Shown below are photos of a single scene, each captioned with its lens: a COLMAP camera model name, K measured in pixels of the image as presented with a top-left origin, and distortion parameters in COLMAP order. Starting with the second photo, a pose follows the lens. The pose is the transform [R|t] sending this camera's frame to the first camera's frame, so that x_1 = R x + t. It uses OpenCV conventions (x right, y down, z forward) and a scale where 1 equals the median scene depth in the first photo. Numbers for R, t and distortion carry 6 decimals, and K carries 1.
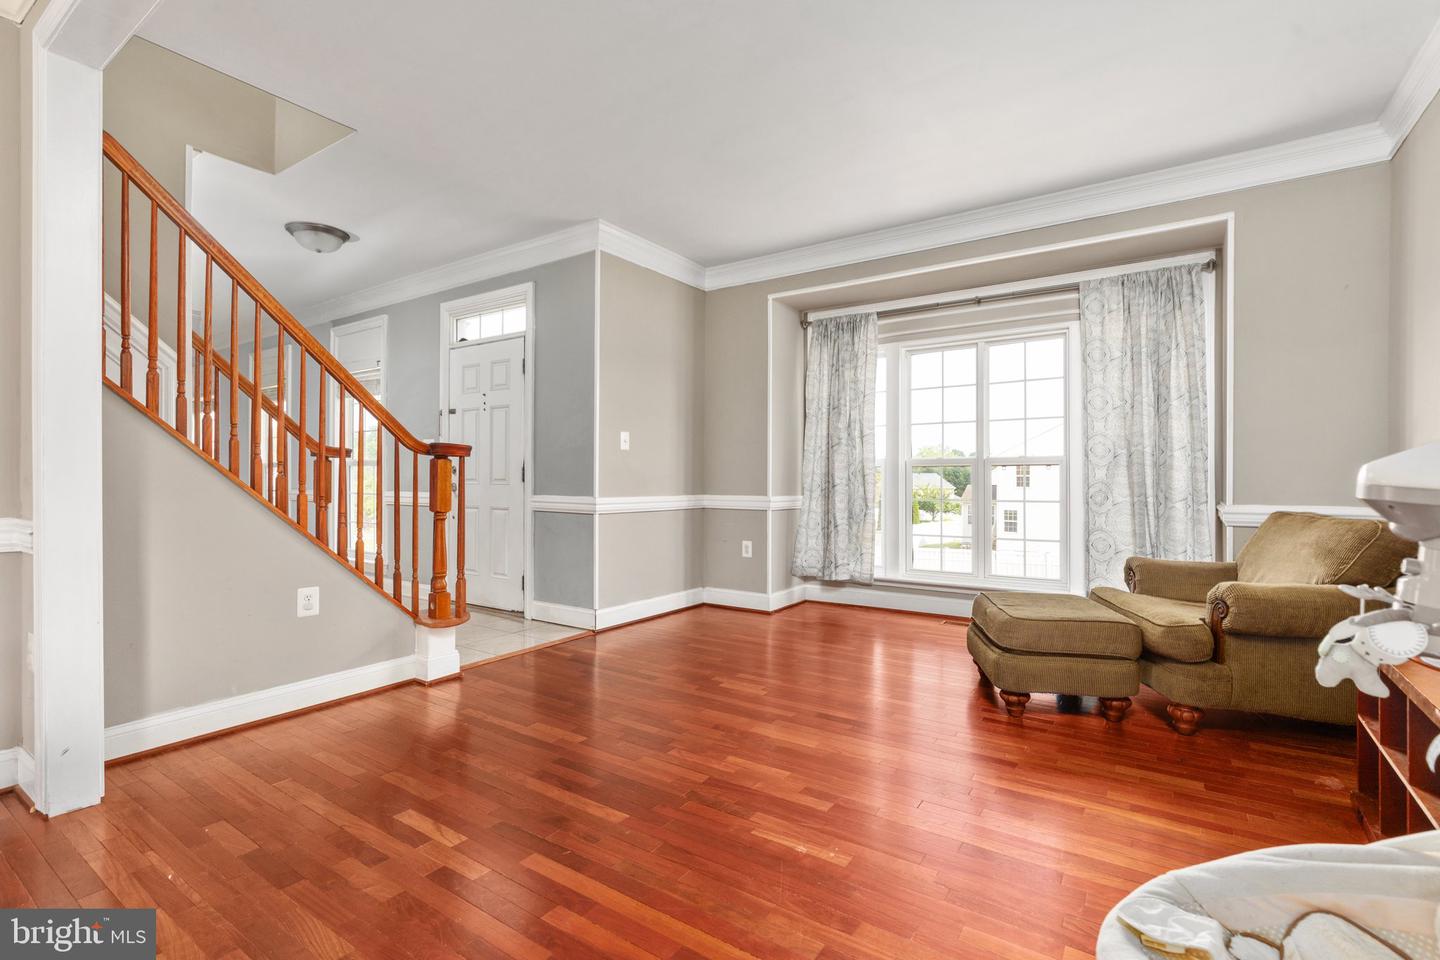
lens RADIAL K [[679.4, 0, 716.8], [0, 679.4, 478.8], [0, 0, 1]] dist [-0.003310, -0.000129]
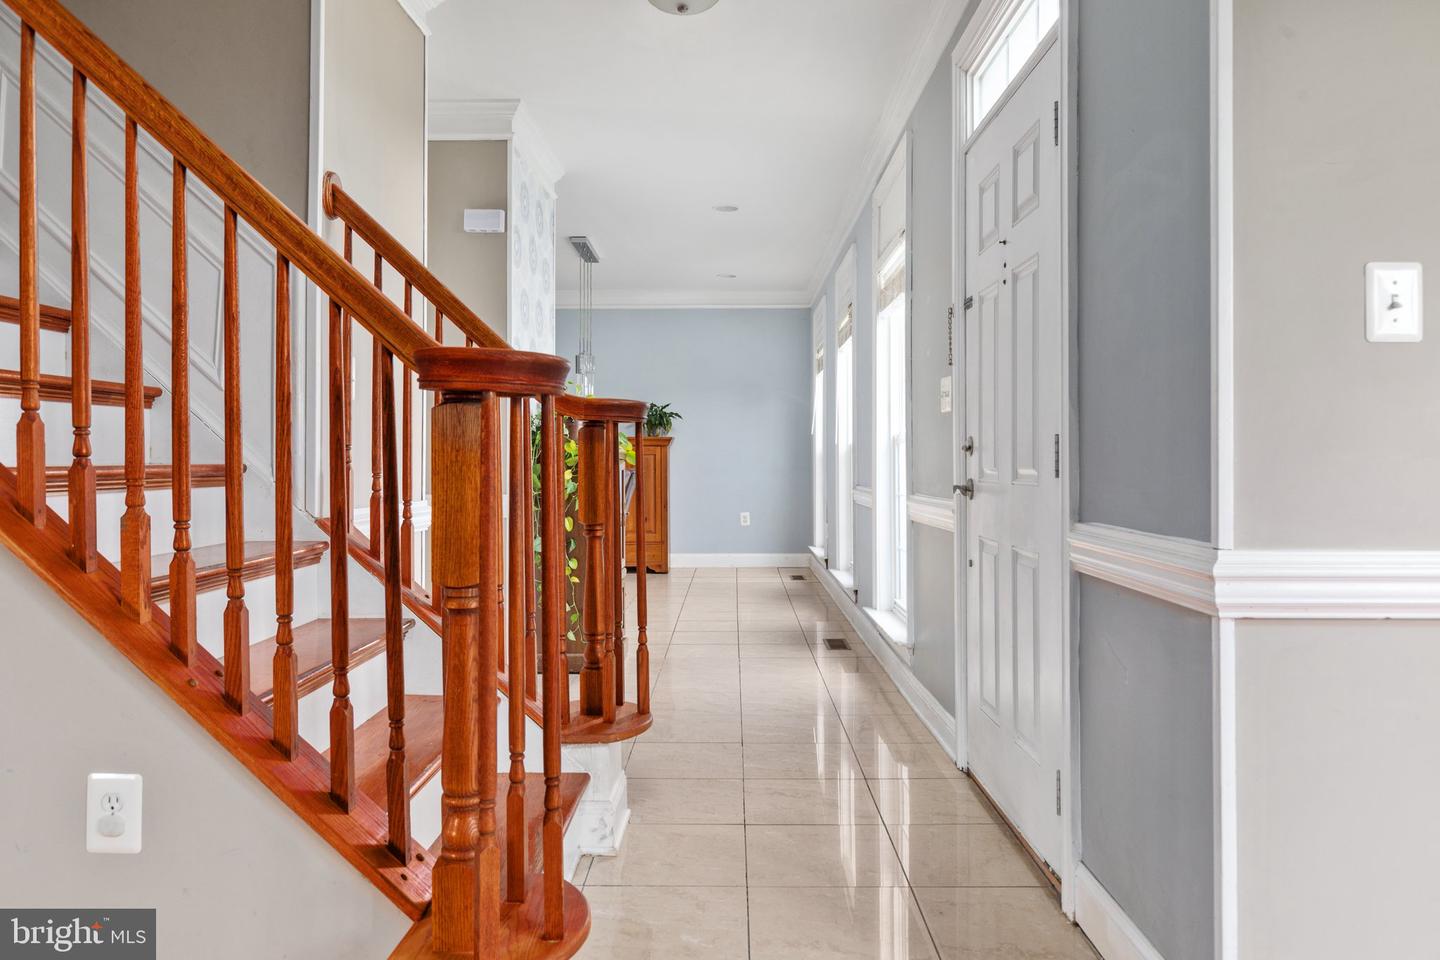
lens RADIAL K [[945.1, 0, 714.7], [0, 945.1, 467.4], [0, 0, 1]] dist [0.000597, -0.000341]
pose [[0.553699, 0.001007, -0.832716, 0.000558], [0.002654, 0.999992, 0.002973, -0.002990], [0.832712, -0.003856, 0.553692, 0.665008]]
